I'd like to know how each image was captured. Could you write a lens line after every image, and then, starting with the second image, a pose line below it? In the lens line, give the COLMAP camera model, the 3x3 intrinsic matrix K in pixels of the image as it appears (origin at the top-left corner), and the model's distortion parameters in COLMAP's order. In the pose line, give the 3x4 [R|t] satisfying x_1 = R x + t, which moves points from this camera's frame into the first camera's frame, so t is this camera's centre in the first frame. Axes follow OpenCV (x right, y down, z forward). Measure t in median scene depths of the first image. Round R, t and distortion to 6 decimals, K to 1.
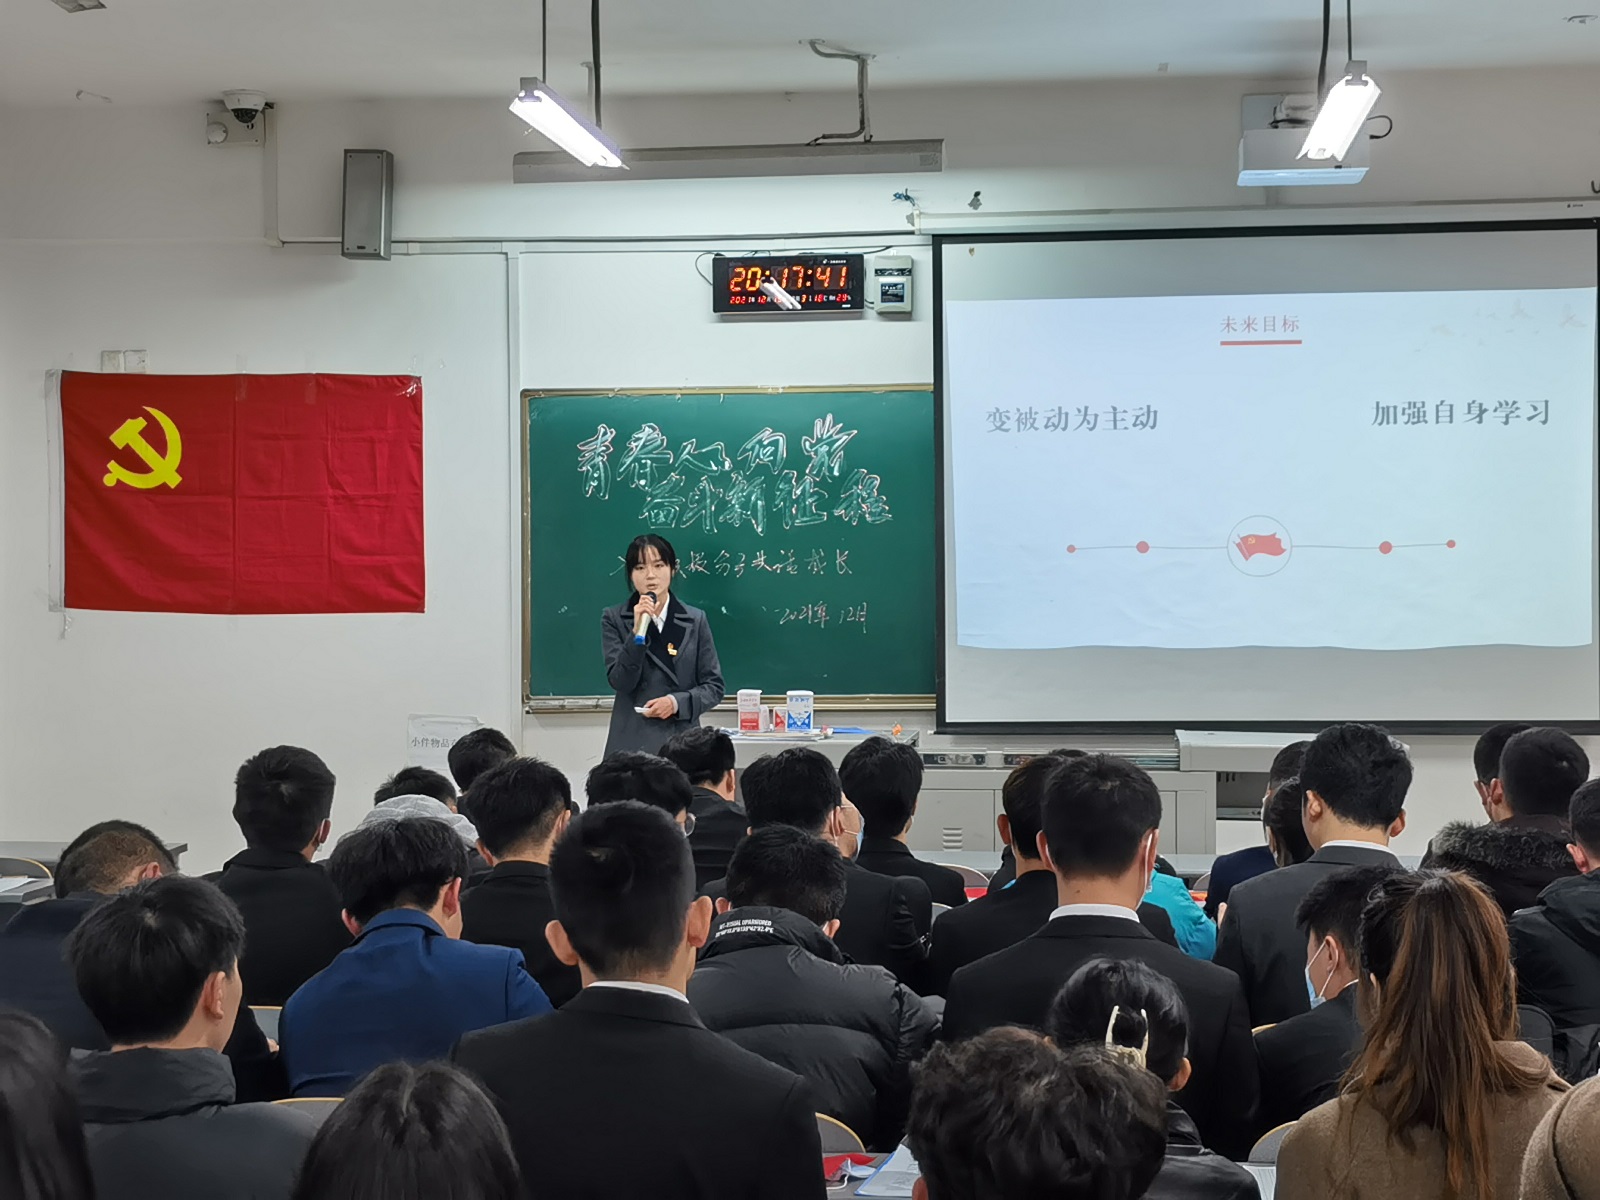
lens RADIAL K [[2791.9, 0, 798.0], [0, 2791.9, 603.1], [0, 0, 1]] dist [0.042082, 0.000000]
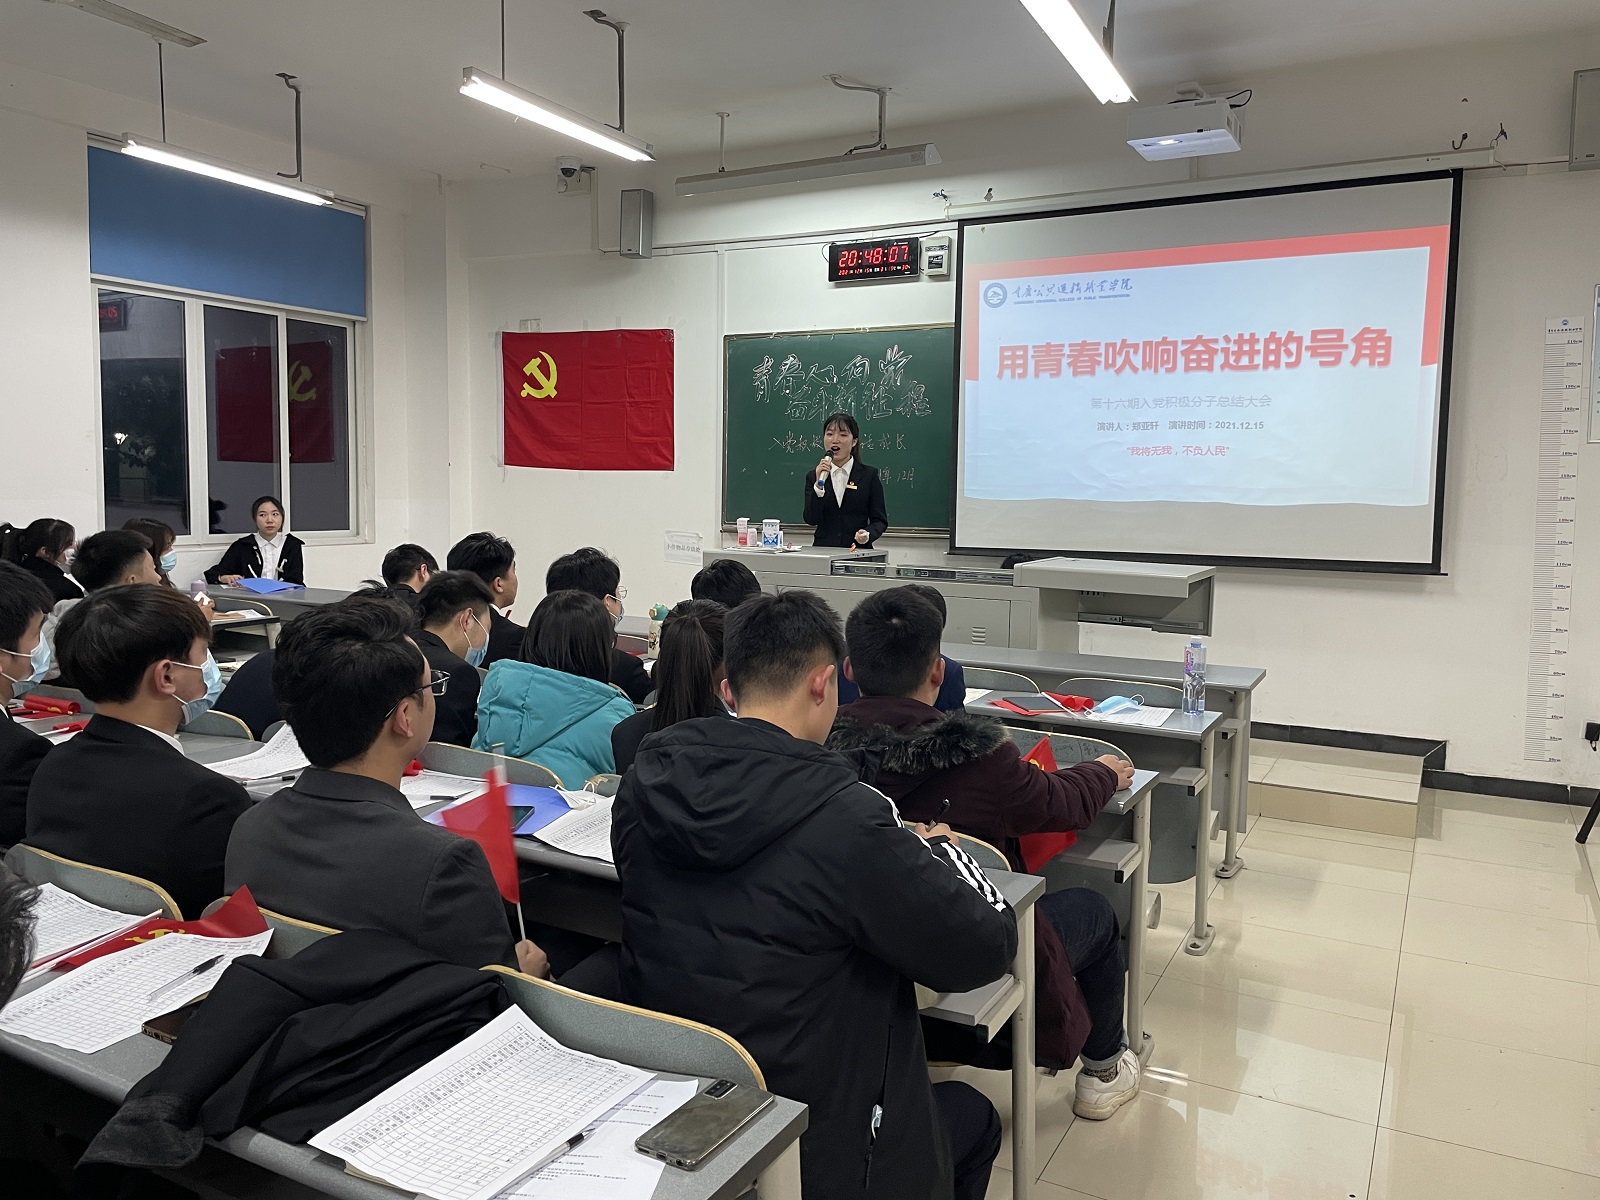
lens RADIAL K [[1208.0, 0, 796.6], [0, 1208.0, 589.1], [0, 0, 1]] dist [0.043379, -0.033903]
pose [[0.928031, 0.052263, -0.368818, 0.213463], [-0.023322, 0.996318, 0.082499, 0.012814], [0.371771, -0.067960, 0.925833, 0.348700]]
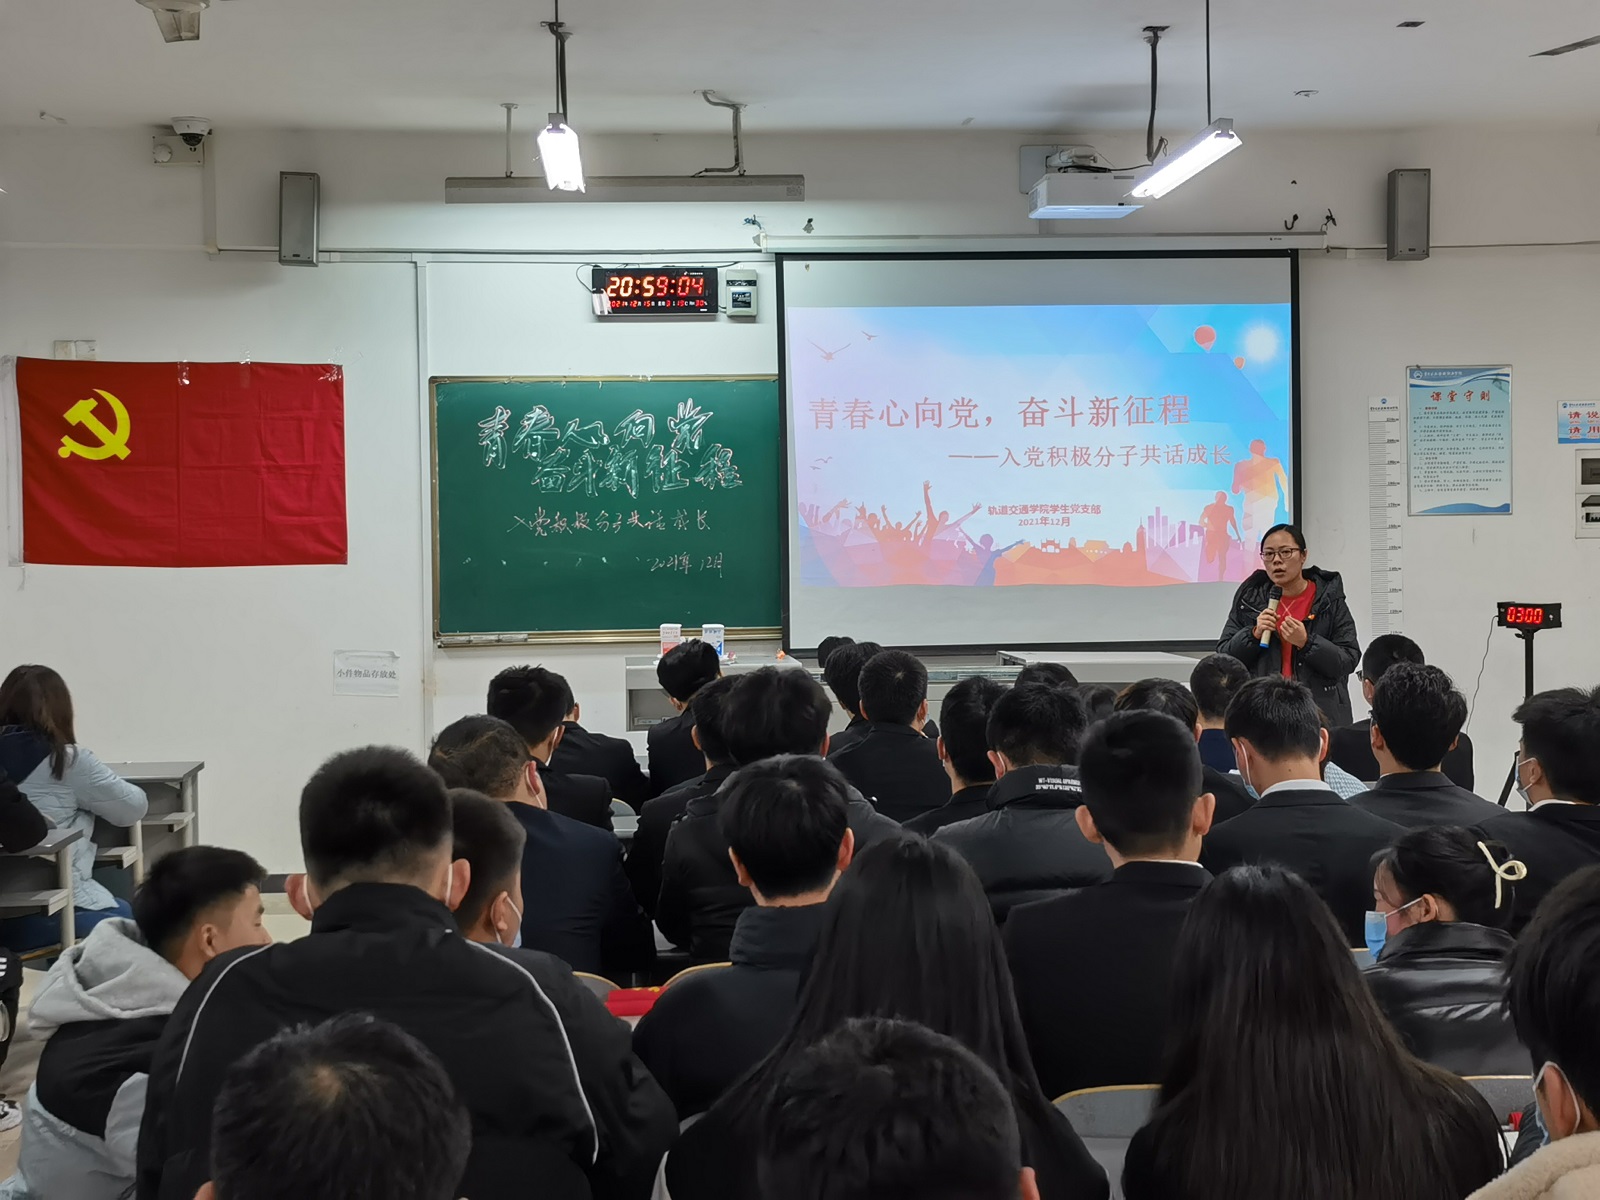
lens RADIAL K [[2244.2, 0, 799.5], [0, 2244.2, 595.1], [0, 0, 1]] dist [0.046264, 0.000000]
pose [[0.980978, -0.012113, 0.193741, -0.132548], [0.008879, 0.999807, 0.017551, 0.001476], [-0.193916, -0.015497, 0.980896, 0.025376]]
